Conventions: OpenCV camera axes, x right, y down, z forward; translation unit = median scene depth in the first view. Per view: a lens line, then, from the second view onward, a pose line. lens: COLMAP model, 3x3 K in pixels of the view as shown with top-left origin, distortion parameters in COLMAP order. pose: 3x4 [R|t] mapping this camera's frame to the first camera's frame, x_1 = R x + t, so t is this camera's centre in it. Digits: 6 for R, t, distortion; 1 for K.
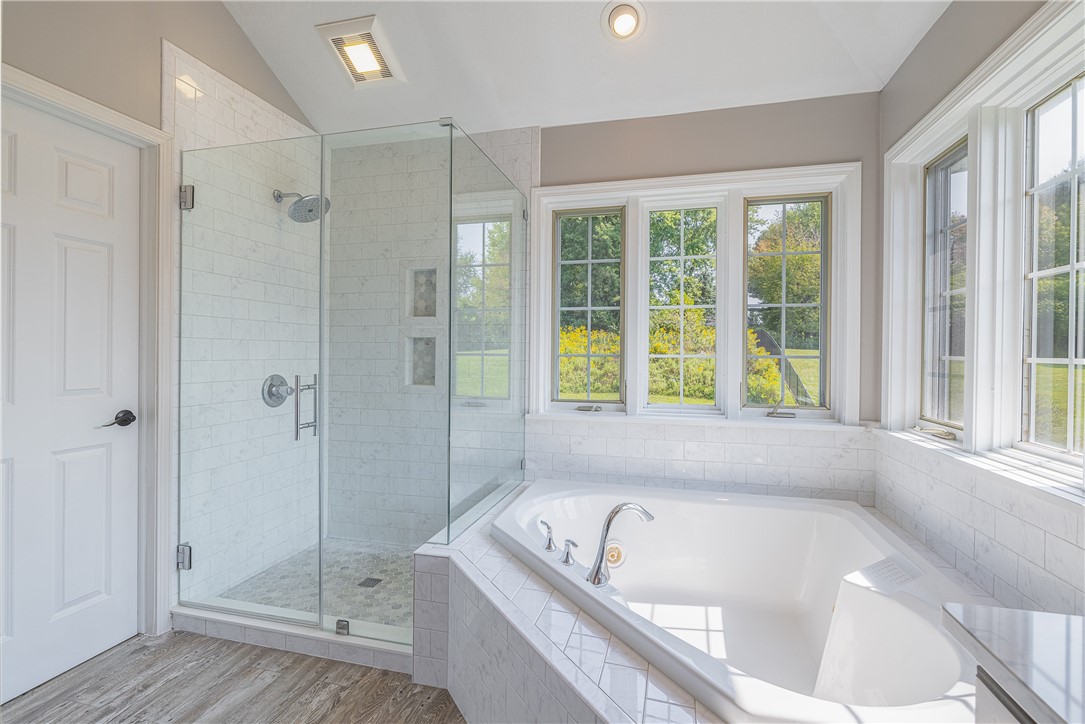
lens RADIAL K [[467.3, 0, 542.5], [0, 467.3, 362.0], [0, 0, 1]] dist [-0.000567, -0.000026]
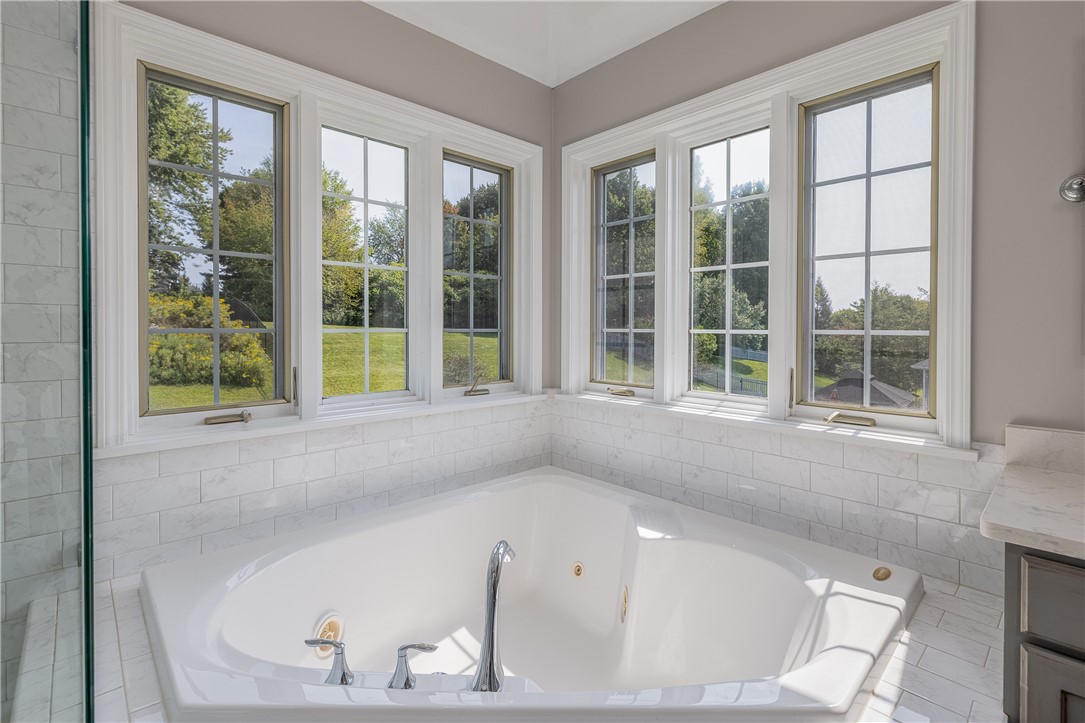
lens RADIAL K [[492.9, 0, 532.8], [0, 492.9, 337.5], [0, 0, 1]] dist [0.000127, -0.000138]
pose [[0.523280, -0.019266, 0.851943, -0.288645], [0.016683, 0.999784, 0.012363, -0.006956], [-0.851997, 0.007744, 0.523489, 0.414626]]
